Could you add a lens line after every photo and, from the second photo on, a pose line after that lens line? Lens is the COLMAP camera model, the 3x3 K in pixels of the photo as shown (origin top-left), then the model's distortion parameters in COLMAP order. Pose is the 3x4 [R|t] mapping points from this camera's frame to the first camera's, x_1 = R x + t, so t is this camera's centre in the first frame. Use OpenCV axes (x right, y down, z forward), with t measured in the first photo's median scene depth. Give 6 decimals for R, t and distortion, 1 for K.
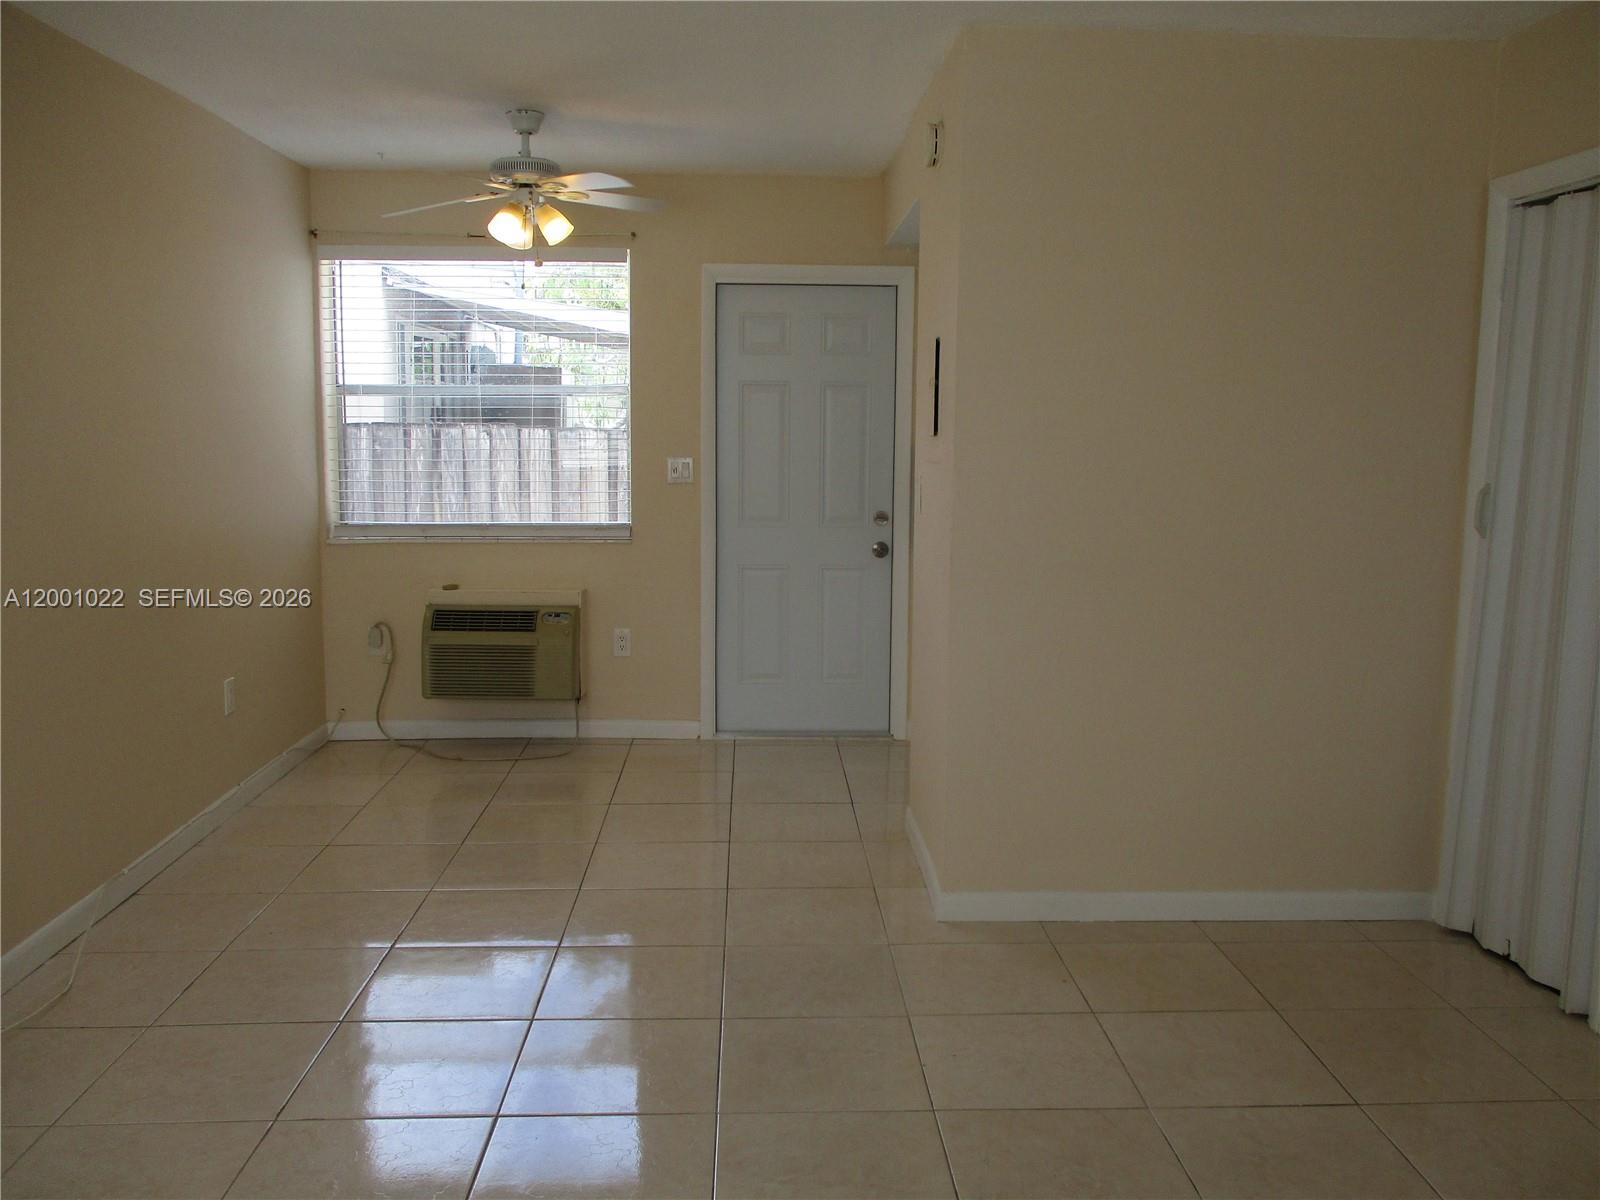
lens RADIAL K [[1338.7, 0, 800.0], [0, 1338.7, 600.0], [0, 0, 1]] dist [0.001879, -0.155050]
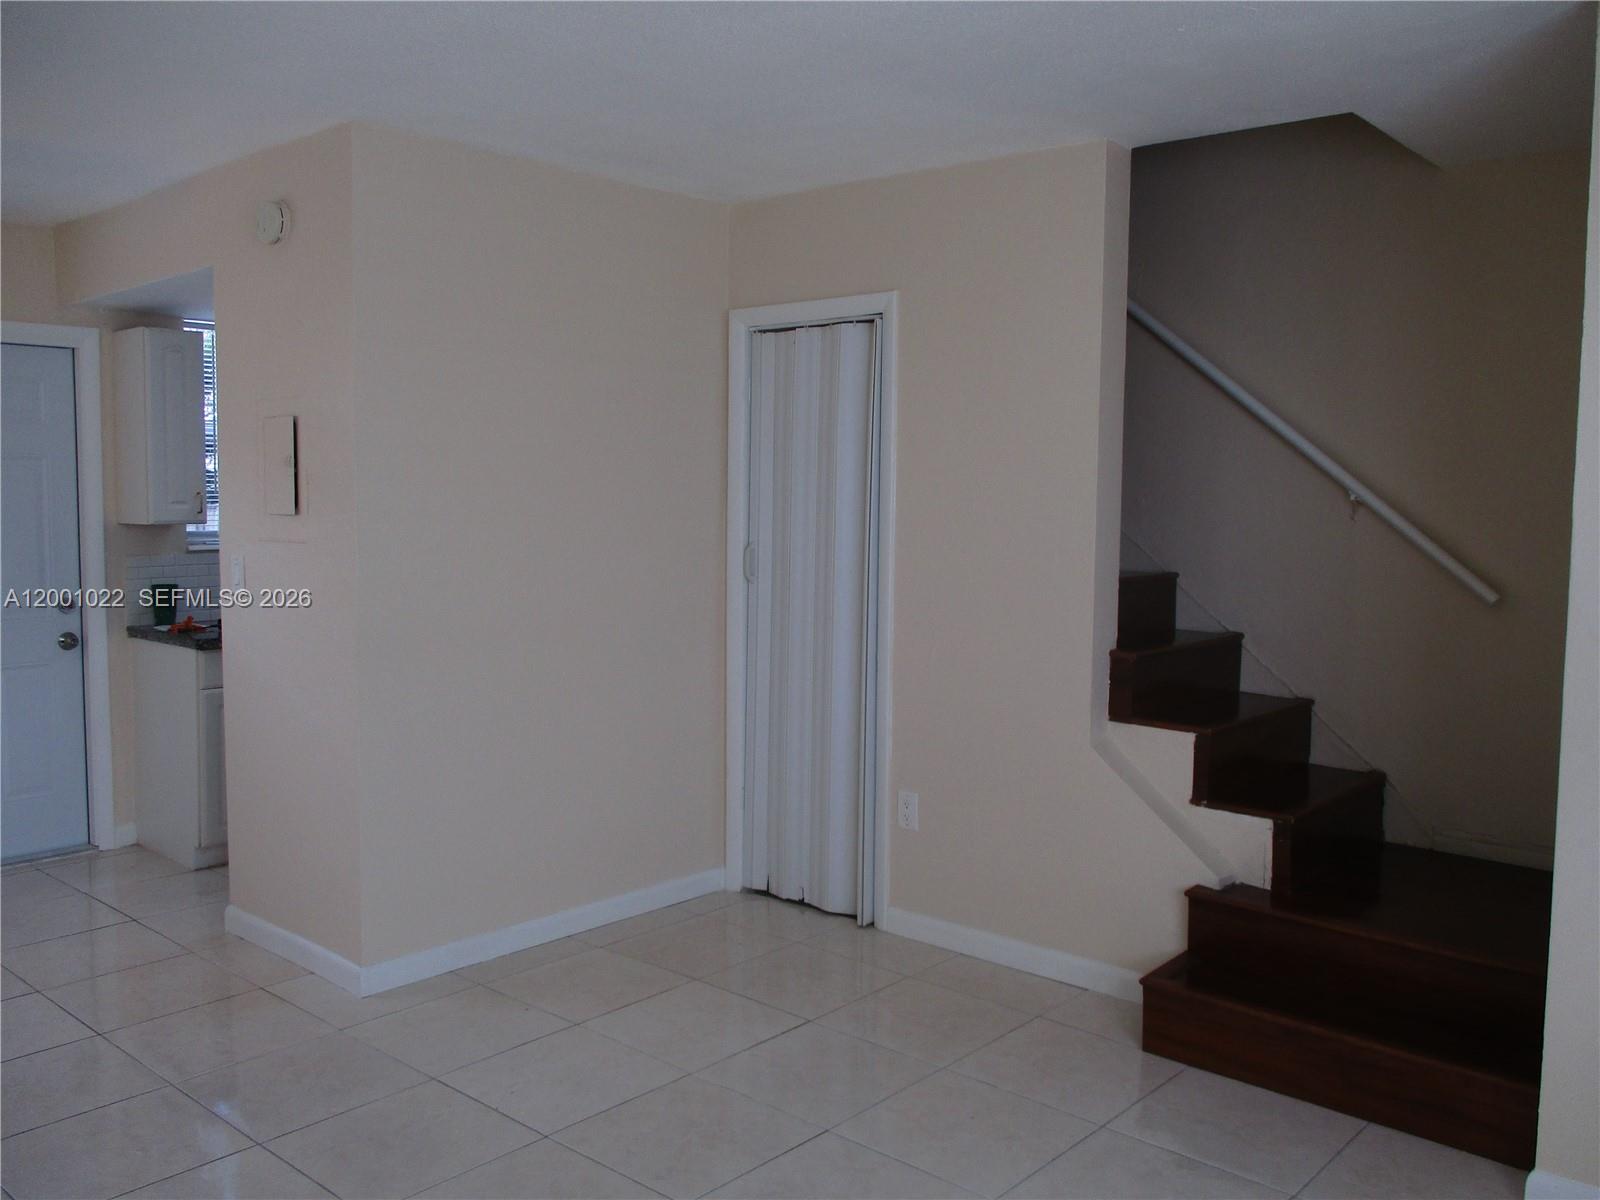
lens RADIAL K [[1344.8, 0, 797.0], [0, 1344.8, 572.8], [0, 0, 1]] dist [-0.020886, 0.014023]
pose [[0.677360, -0.045055, 0.734270, -0.417061], [0.097920, 0.994763, -0.029292, -0.013828], [-0.729105, 0.091741, 0.678225, 0.063305]]
